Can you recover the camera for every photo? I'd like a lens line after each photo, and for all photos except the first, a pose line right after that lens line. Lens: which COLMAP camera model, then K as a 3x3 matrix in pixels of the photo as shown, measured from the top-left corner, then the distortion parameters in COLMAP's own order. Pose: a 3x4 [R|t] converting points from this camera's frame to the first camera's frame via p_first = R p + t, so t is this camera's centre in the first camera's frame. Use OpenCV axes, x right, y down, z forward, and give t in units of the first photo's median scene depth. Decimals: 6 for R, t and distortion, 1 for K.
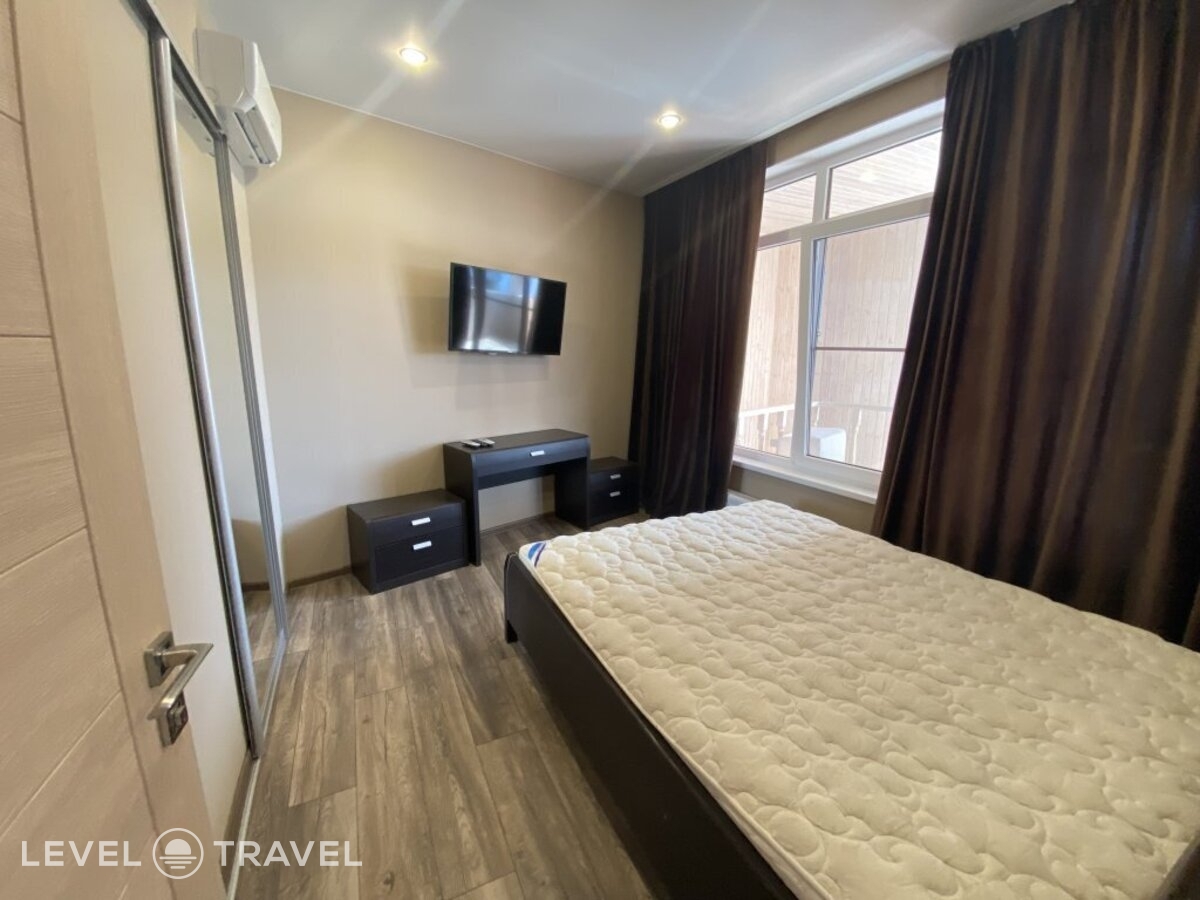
lens RADIAL K [[483.8, 0, 597.5], [0, 483.8, 445.8], [0, 0, 1]] dist [0.023454, -0.025460]
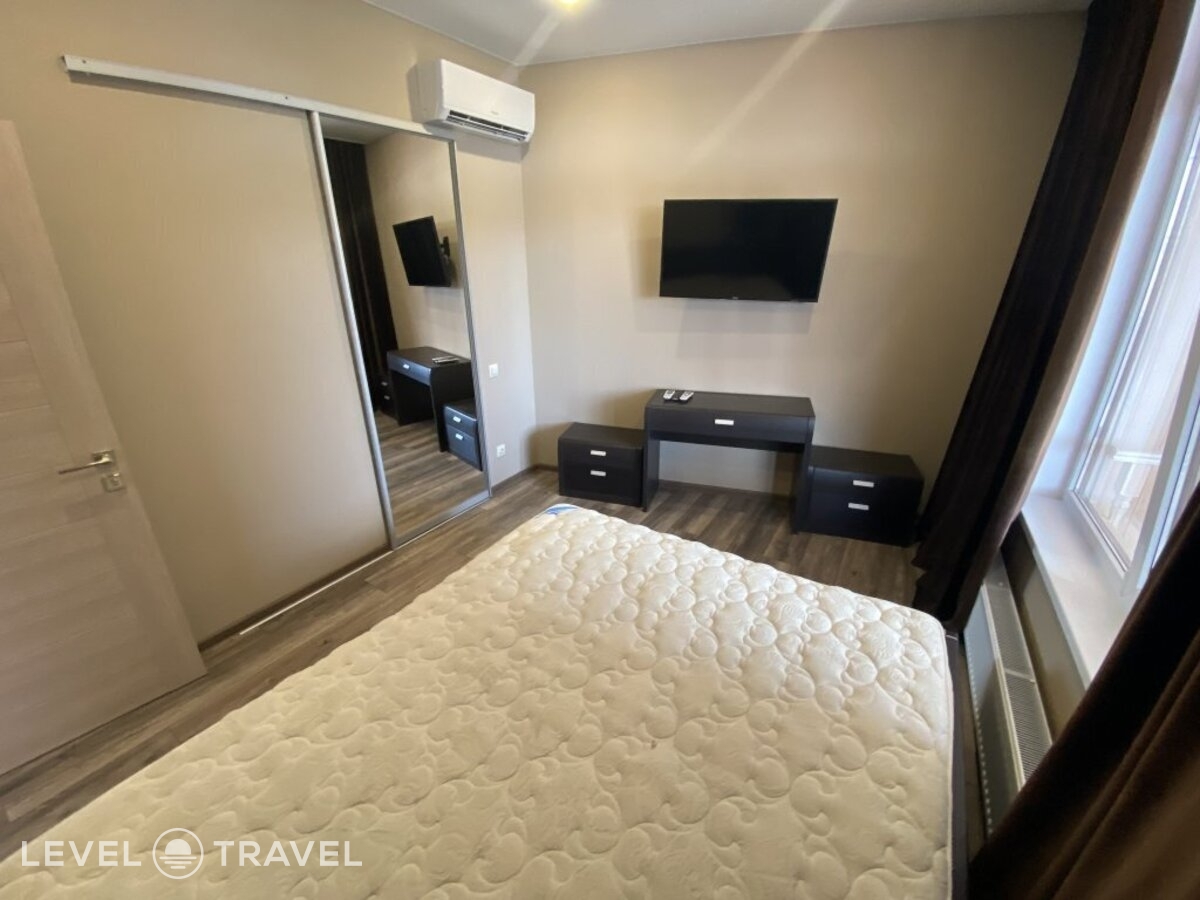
lens RADIAL K [[479.3, 0, 598.7], [0, 479.3, 445.4], [0, 0, 1]] dist [0.030065, -0.029048]
pose [[0.521134, 0.303800, -0.797574, 0.518636], [-0.165669, 0.952736, 0.254654, -0.144637], [0.837242, -0.000576, 0.546833, 0.386111]]
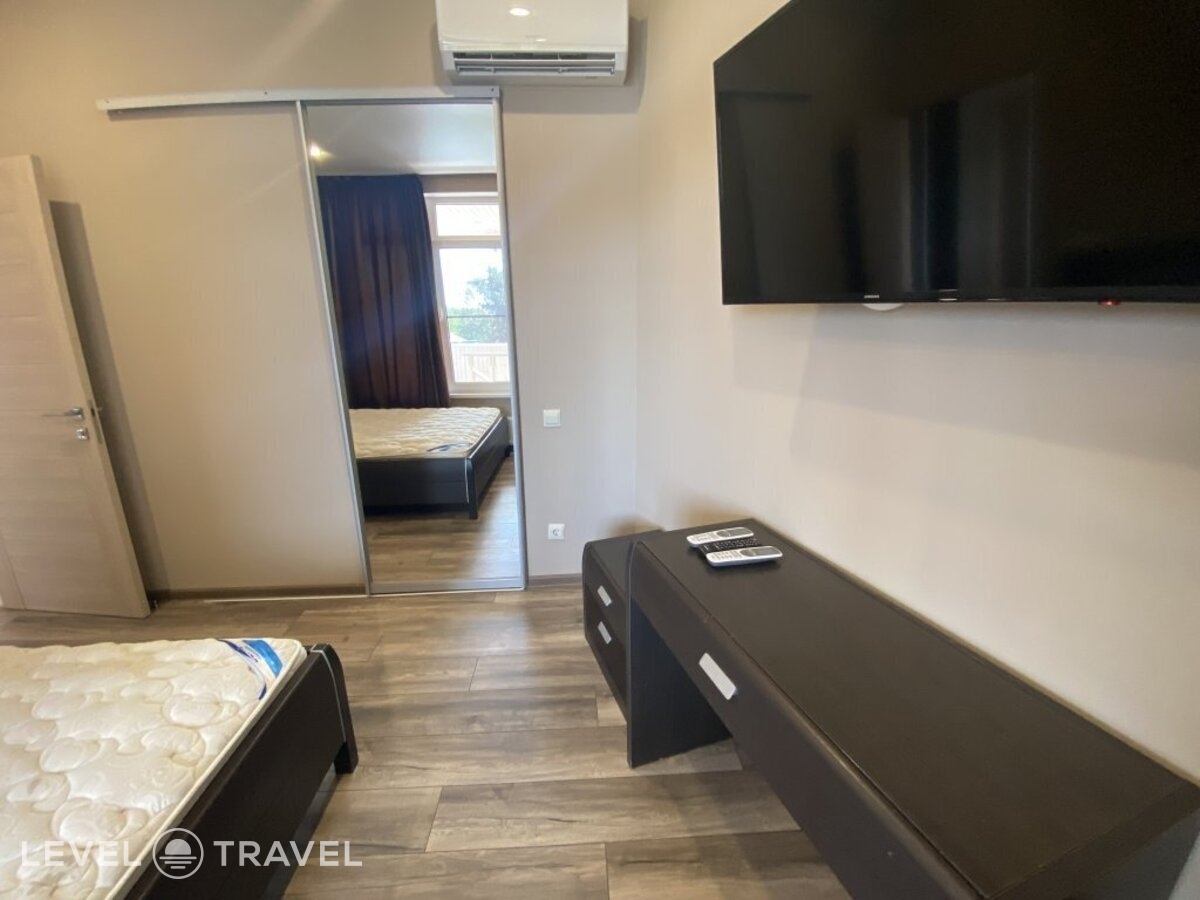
lens RADIAL K [[483.8, 0, 597.5], [0, 483.8, 445.8], [0, 0, 1]] dist [0.023454, -0.025460]
pose [[-0.388372, 0.229448, -0.892480, 0.134057], [-0.177378, 0.931780, 0.316740, -0.205857], [0.904270, 0.281319, -0.321178, 1.120831]]
